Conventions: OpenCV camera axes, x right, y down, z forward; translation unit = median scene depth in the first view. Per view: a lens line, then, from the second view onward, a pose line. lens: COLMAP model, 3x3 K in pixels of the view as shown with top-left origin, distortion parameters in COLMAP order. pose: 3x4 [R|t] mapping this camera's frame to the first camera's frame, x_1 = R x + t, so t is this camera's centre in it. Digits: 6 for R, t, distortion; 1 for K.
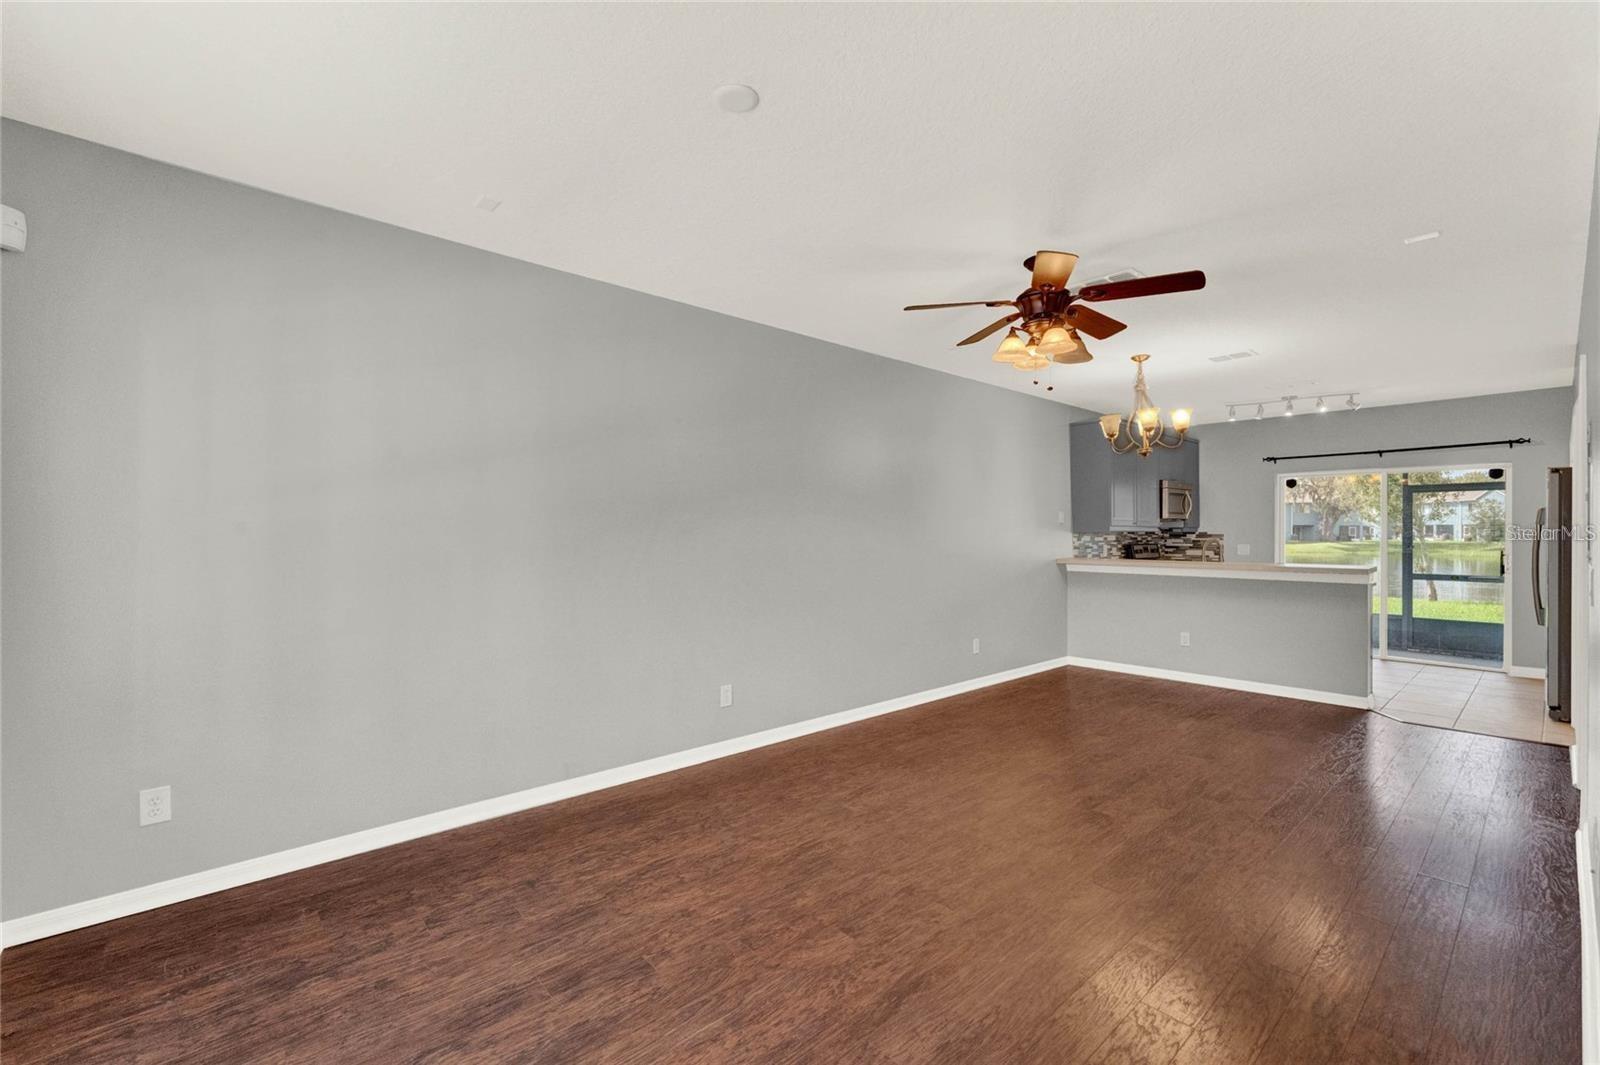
lens RADIAL K [[655.0, 0, 797.5], [0, 655.0, 532.6], [0, 0, 1]] dist [-0.003162, 0.000642]
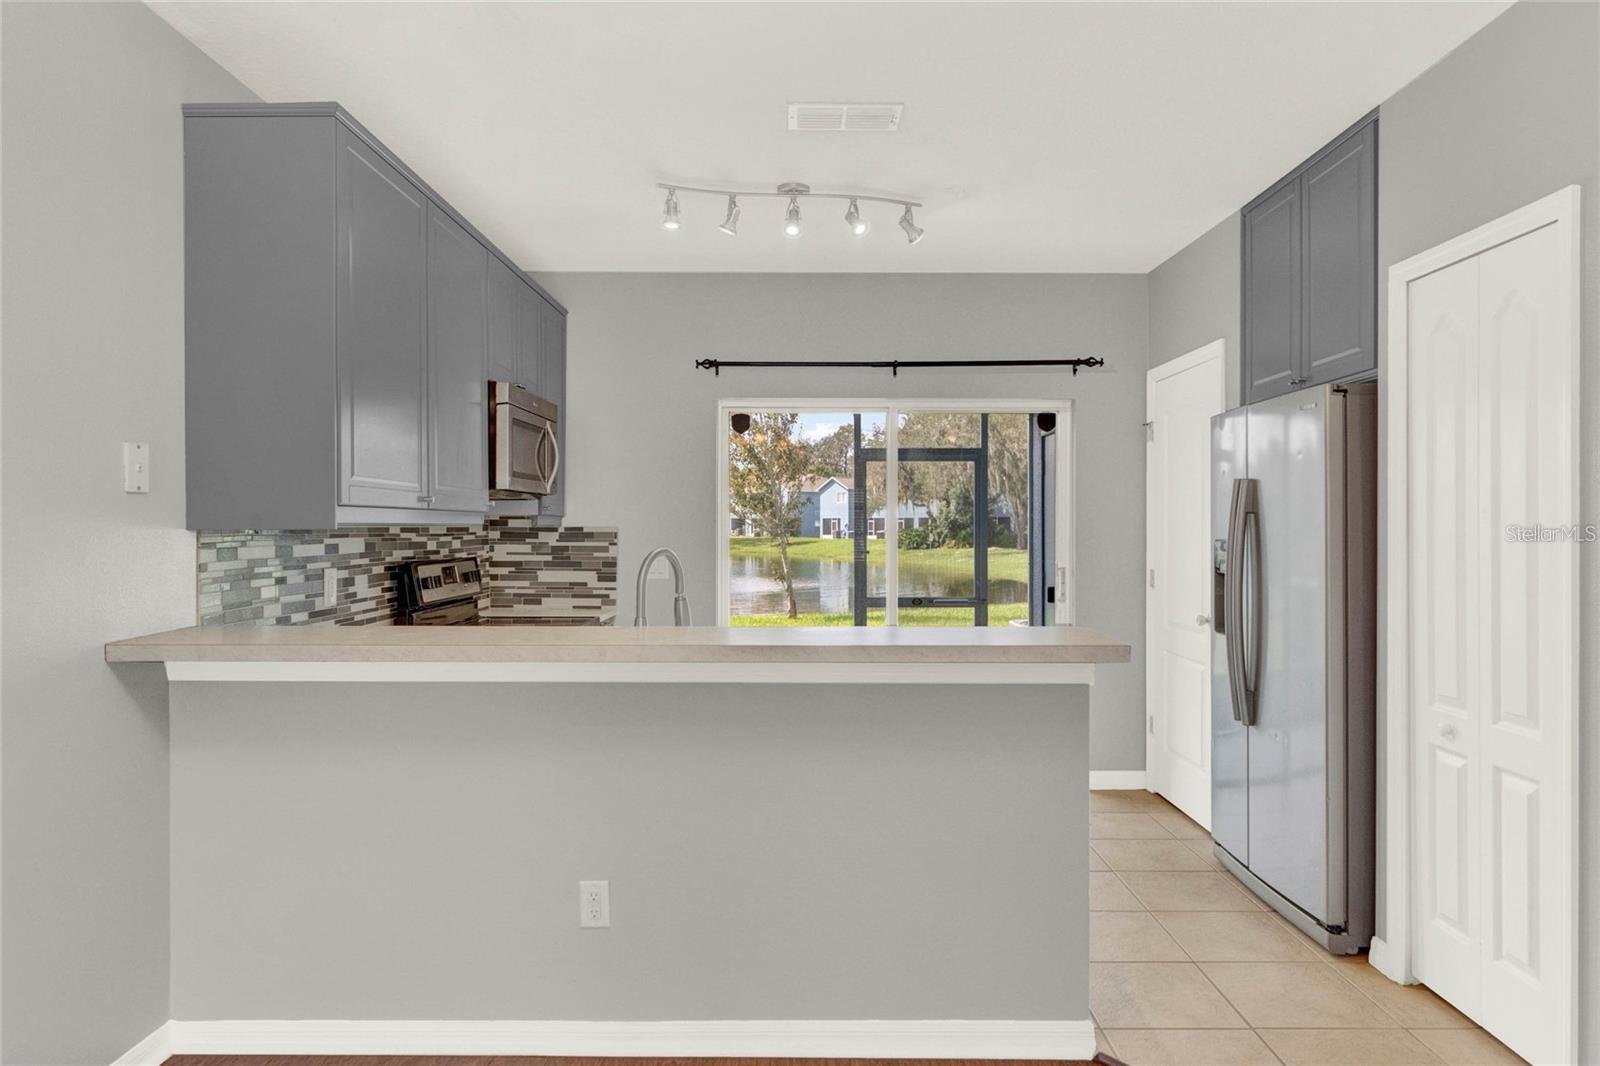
lens RADIAL K [[997.1, 0, 803.1], [0, 997.1, 524.1], [0, 0, 1]] dist [-0.001892, -0.001486]
pose [[0.661047, 0.002151, 0.750342, 0.252813], [0.000148, 0.999995, -0.002998, -0.000901], [-0.750345, 0.002093, 0.661043, 0.498835]]
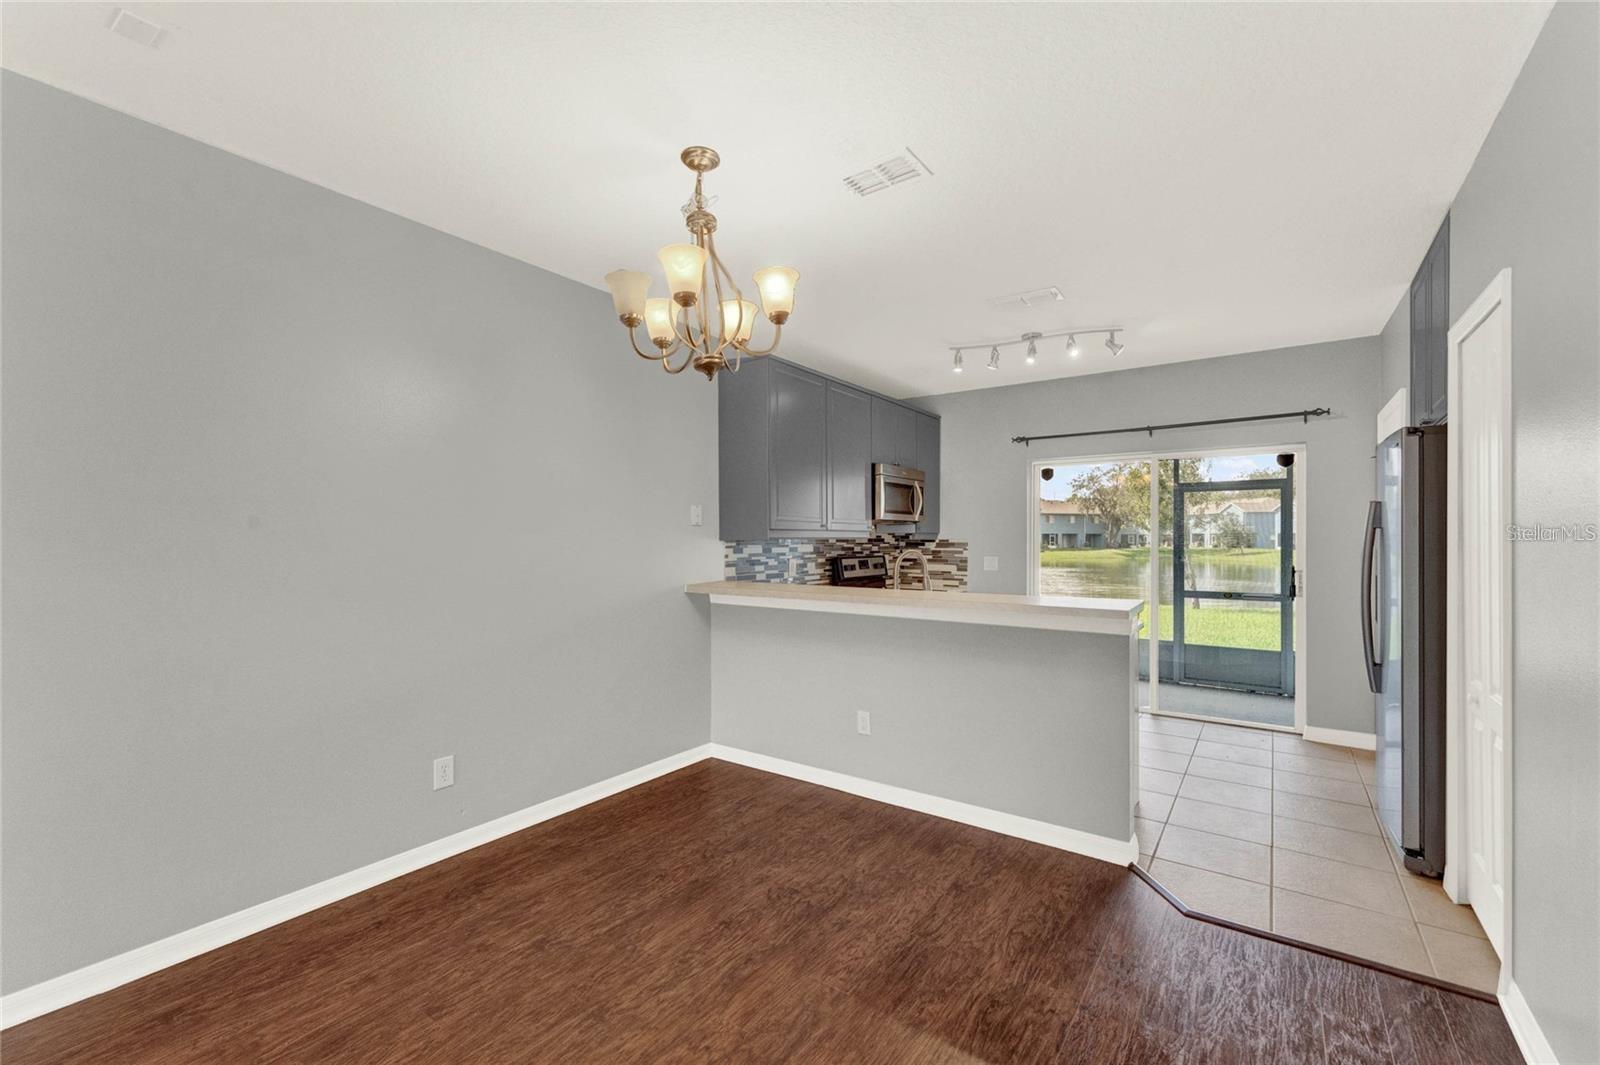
lens RADIAL K [[655.0, 0, 789.8], [0, 655.0, 537.6], [0, 0, 1]] dist [-0.003162, 0.000642]
pose [[0.975351, 0.001573, 0.220655, 0.308425], [-0.000685, 0.999991, -0.004098, -0.000037], [-0.220659, 0.003846, 0.975343, 0.343500]]
